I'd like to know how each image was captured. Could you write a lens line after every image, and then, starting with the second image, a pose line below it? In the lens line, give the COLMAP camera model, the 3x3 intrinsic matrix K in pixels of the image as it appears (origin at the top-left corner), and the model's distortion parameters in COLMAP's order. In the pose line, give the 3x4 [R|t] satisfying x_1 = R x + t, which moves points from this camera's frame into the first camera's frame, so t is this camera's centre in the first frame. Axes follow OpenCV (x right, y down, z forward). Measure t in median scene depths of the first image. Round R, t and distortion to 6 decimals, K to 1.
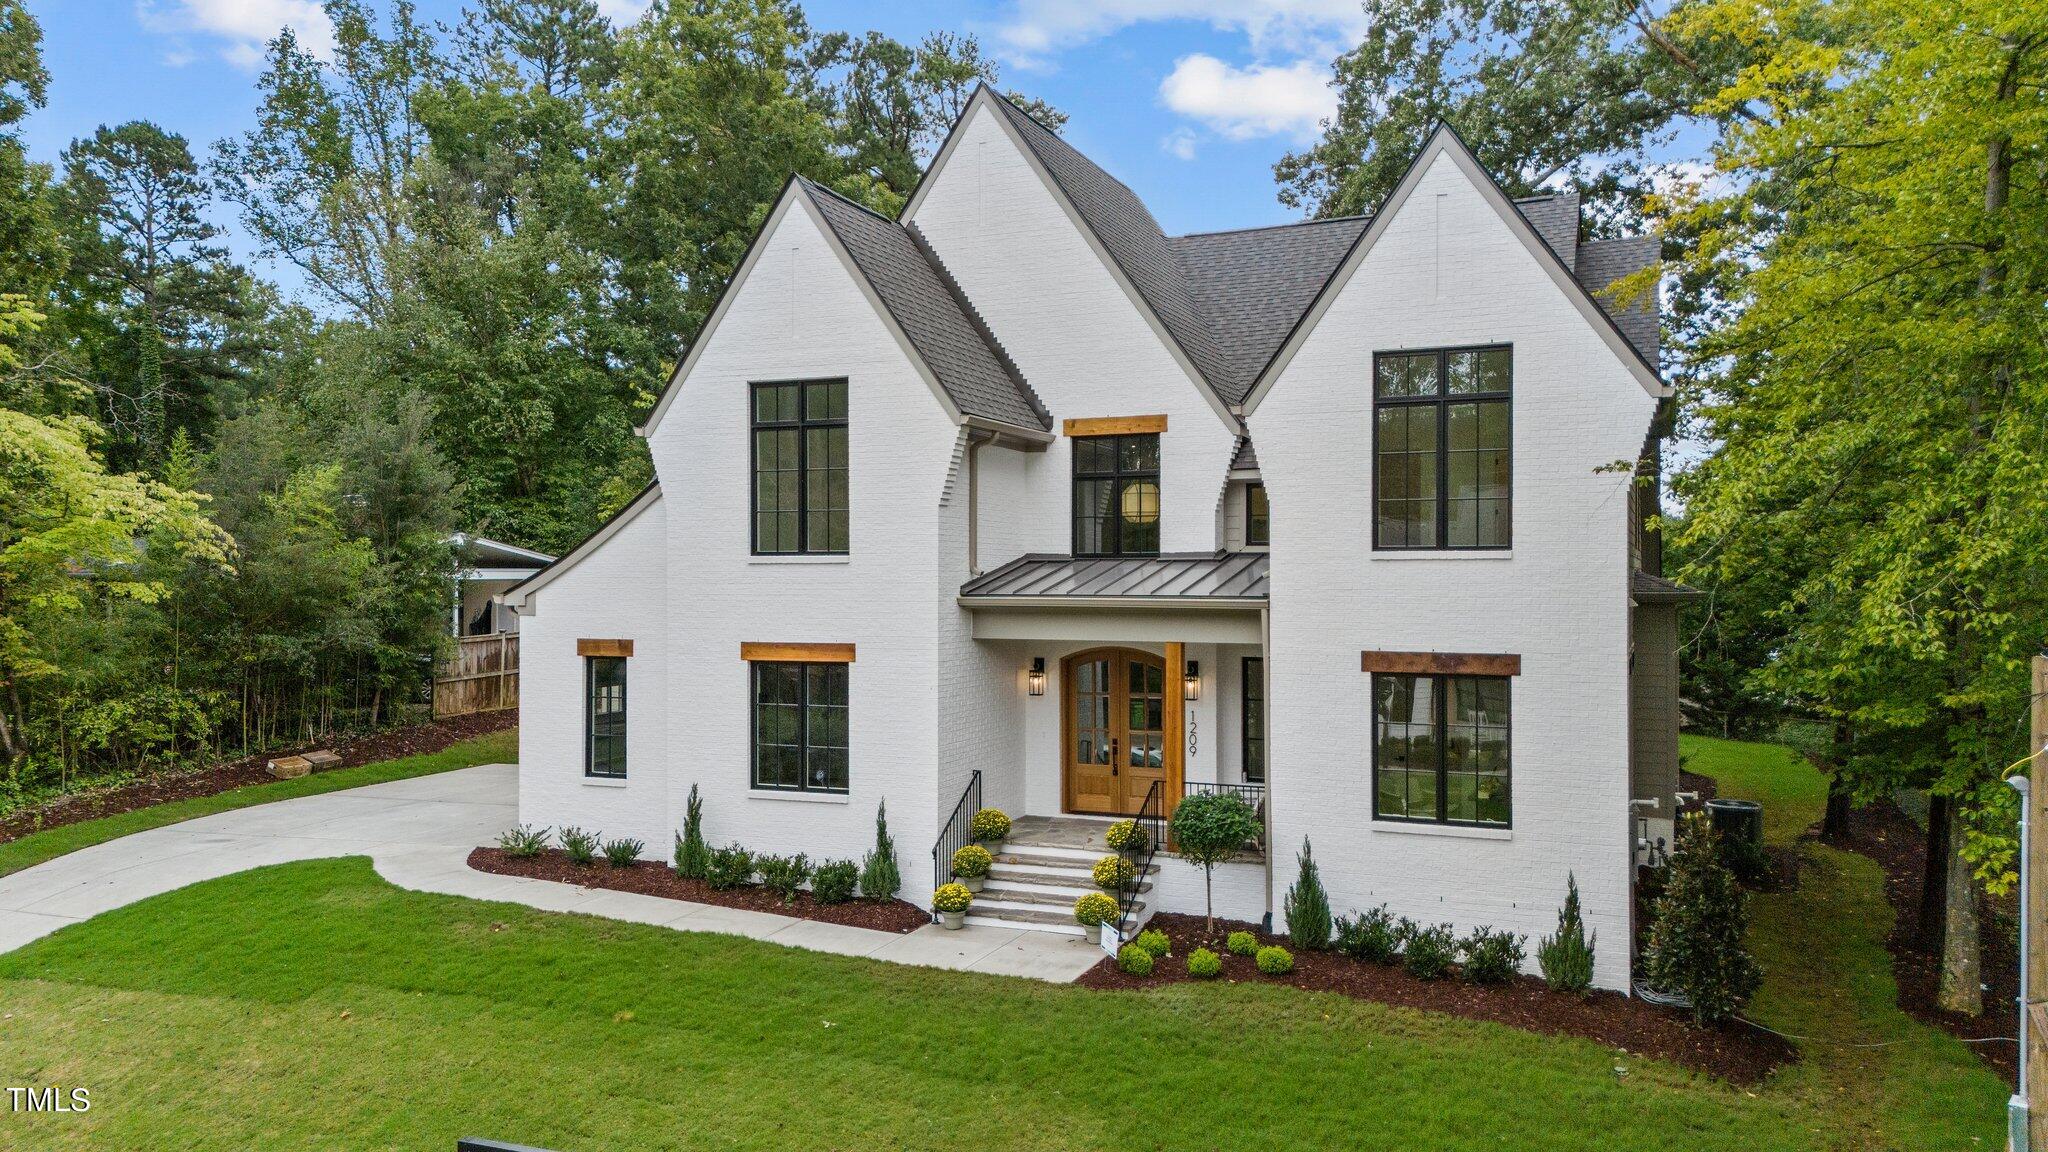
lens RADIAL K [[1500.8, 0, 1024.0], [0, 1500.8, 576.0], [0, 0, 1]] dist [0.061339, -0.060056]
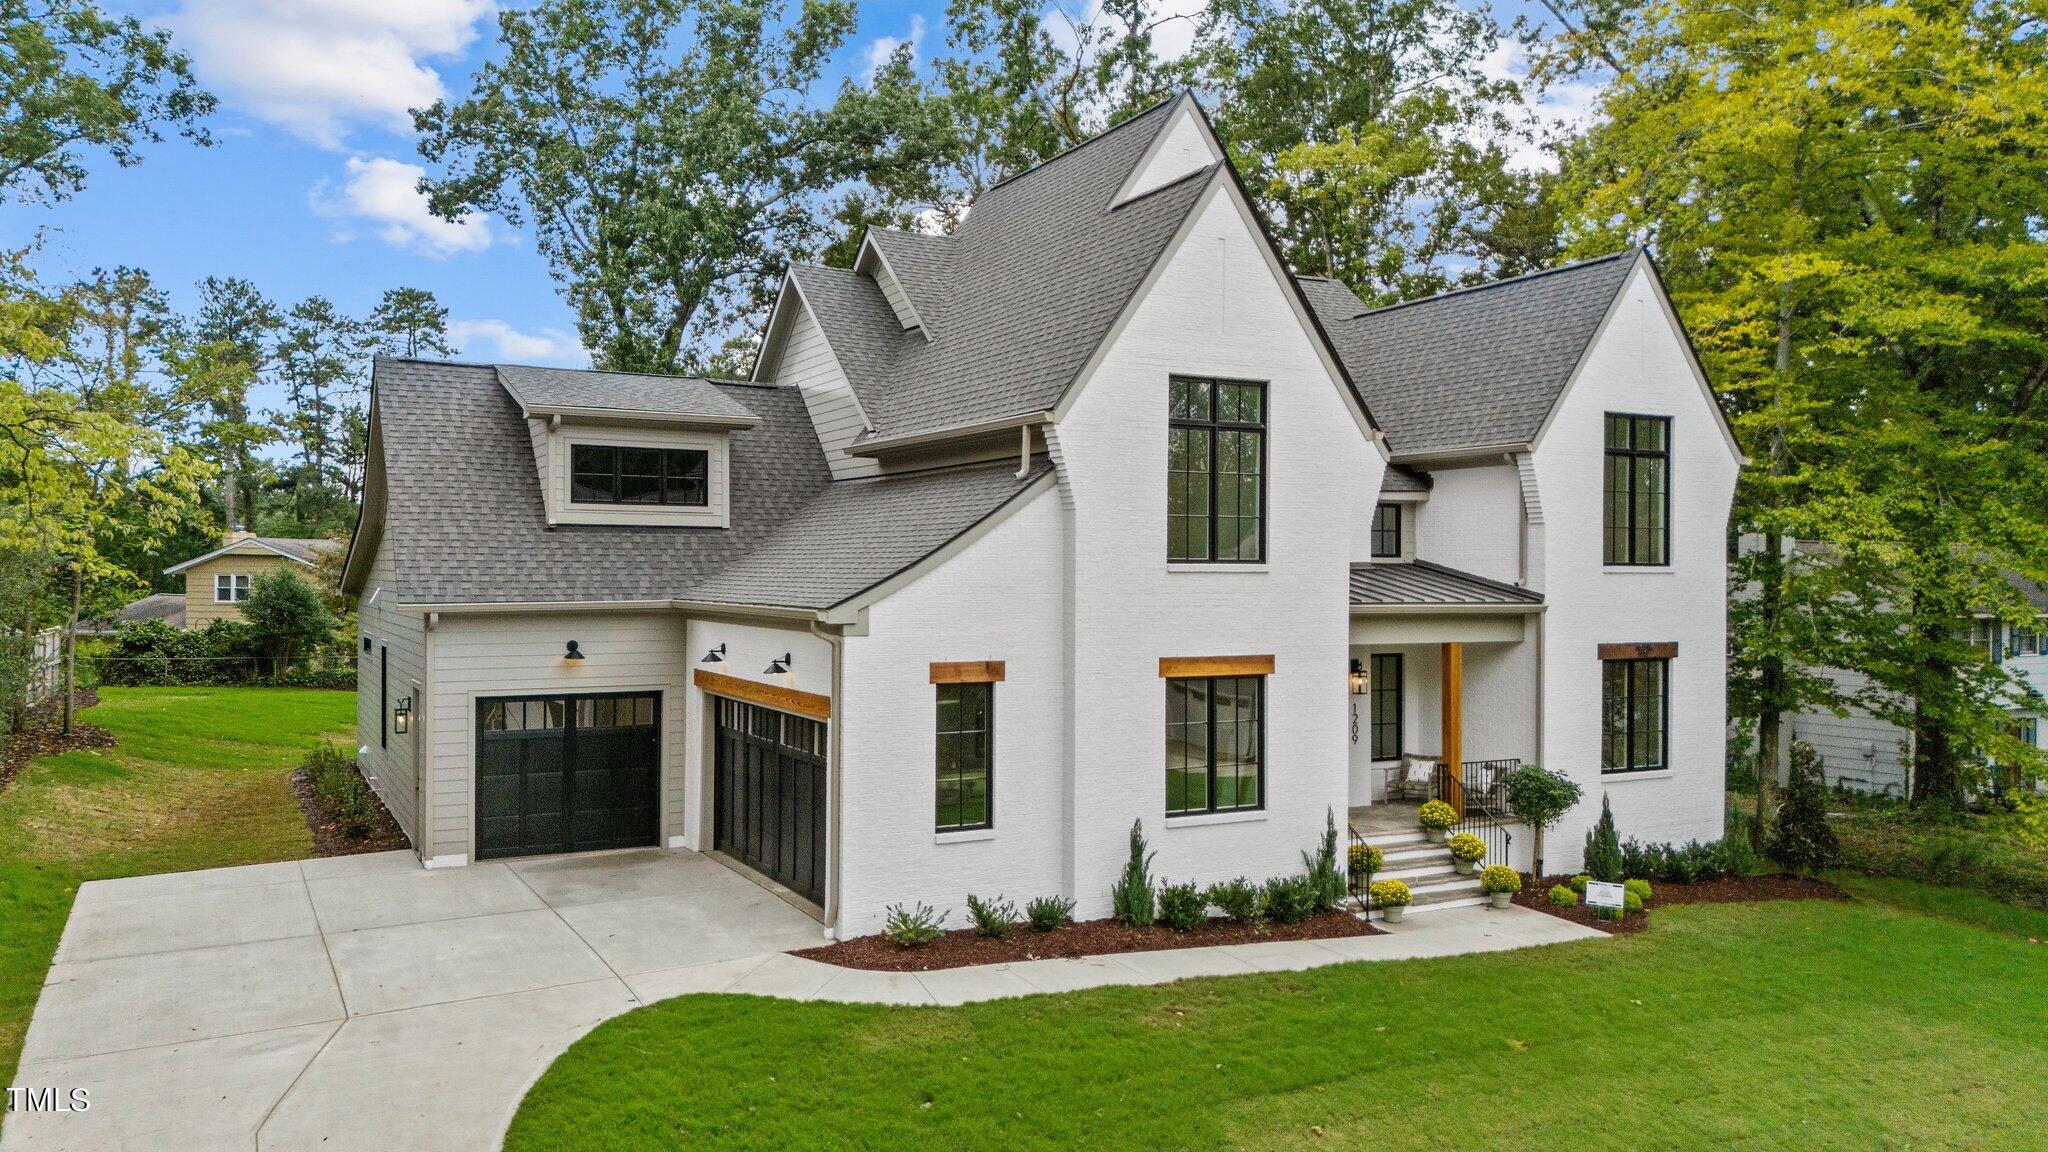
lens RADIAL K [[1500.8, 0, 1024.0], [0, 1500.8, 576.0], [0, 0, 1]] dist [0.061339, -0.060056]
pose [[0.630305, 0.001080, 0.776347, -0.987808], [-0.007055, 0.999966, 0.004336, -0.009419], [-0.776315, -0.008210, 0.630291, 0.515124]]
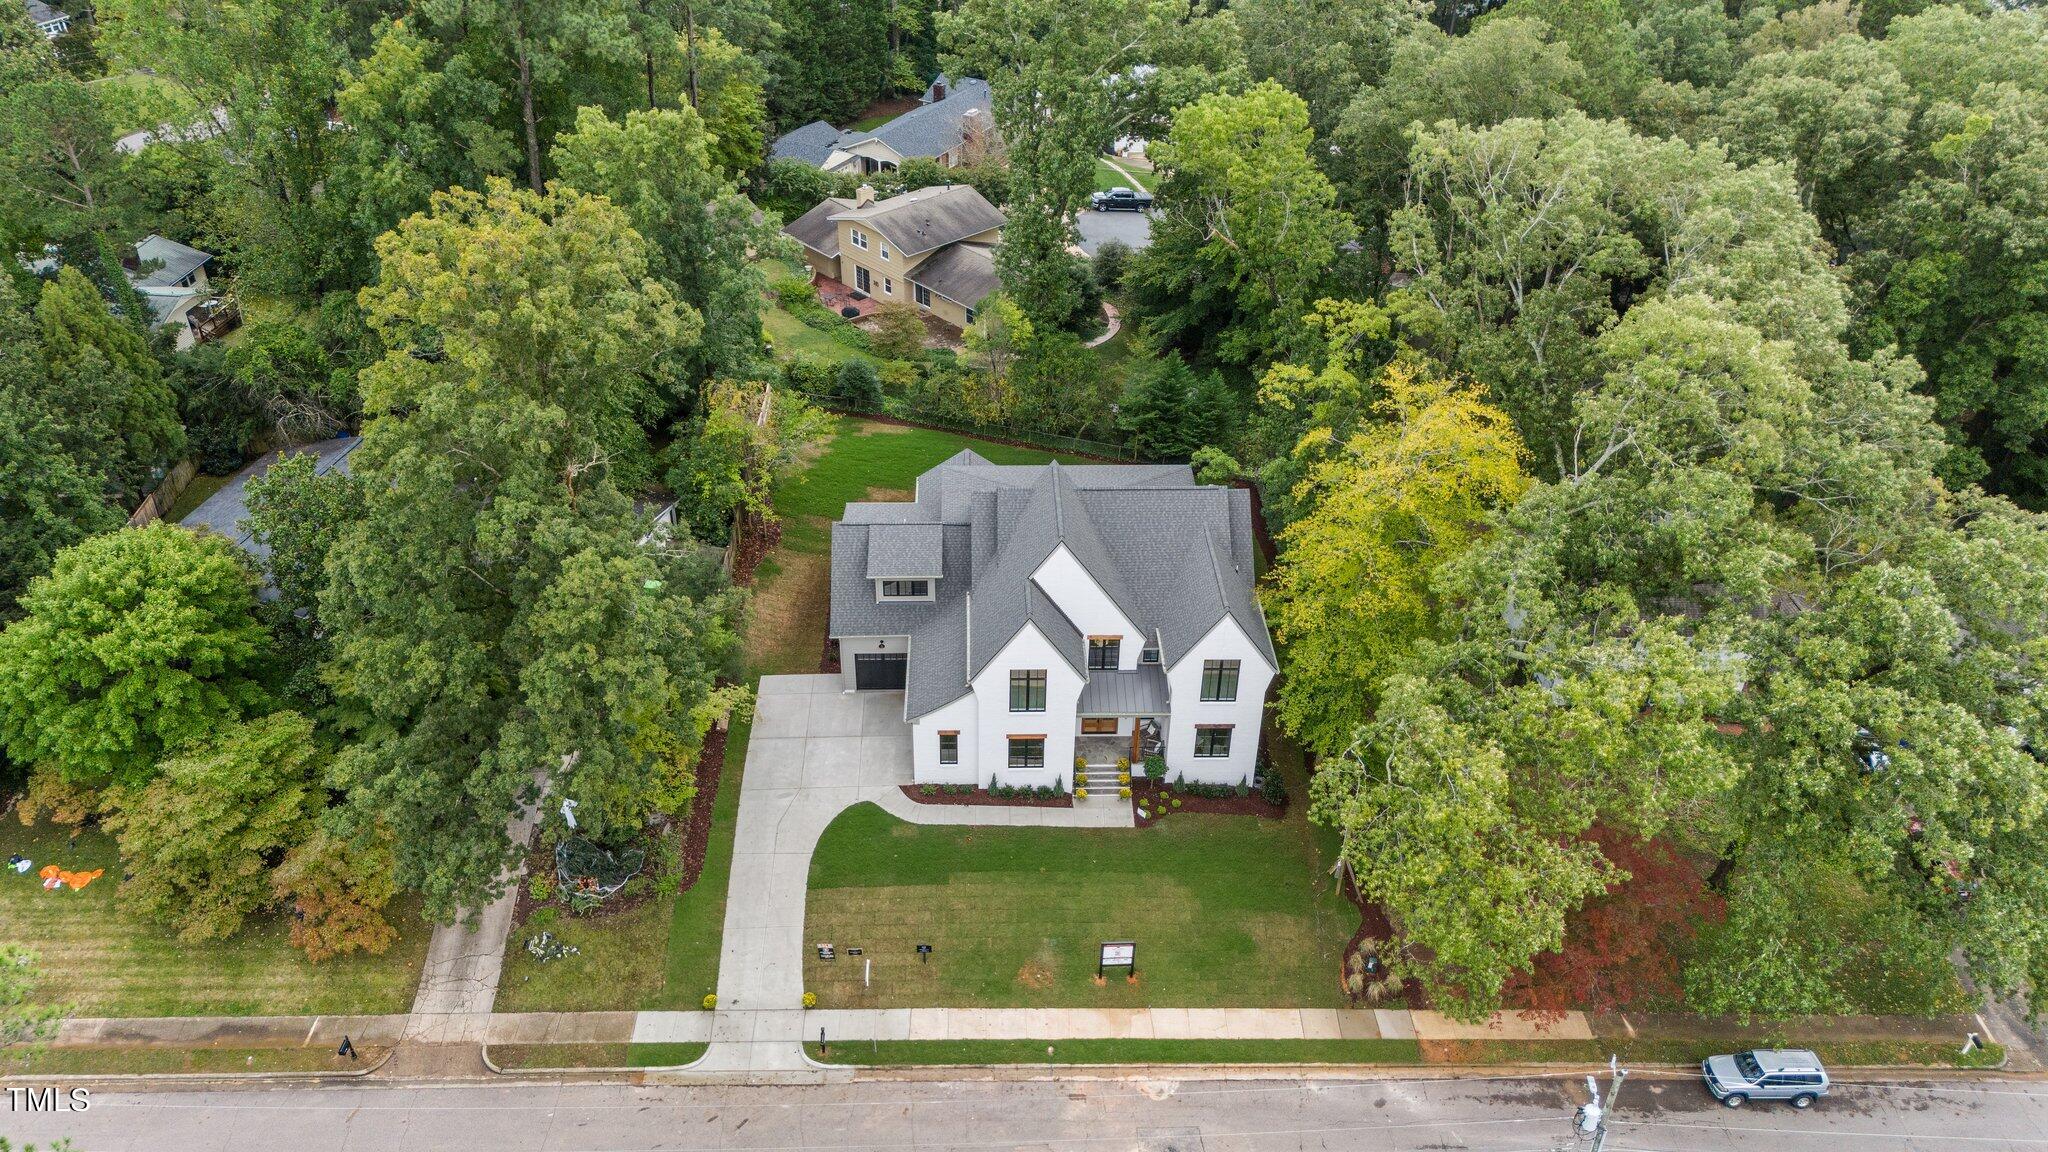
lens RADIAL K [[1500.8, 0, 1024.0], [0, 1500.8, 576.0], [0, 0, 1]] dist [0.061339, -0.060056]
pose [[0.908795, -0.221635, 0.353511, -1.257012], [-0.016959, 0.826932, 0.562046, -2.108634], [-0.416899, -0.516780, 0.747753, -1.270332]]
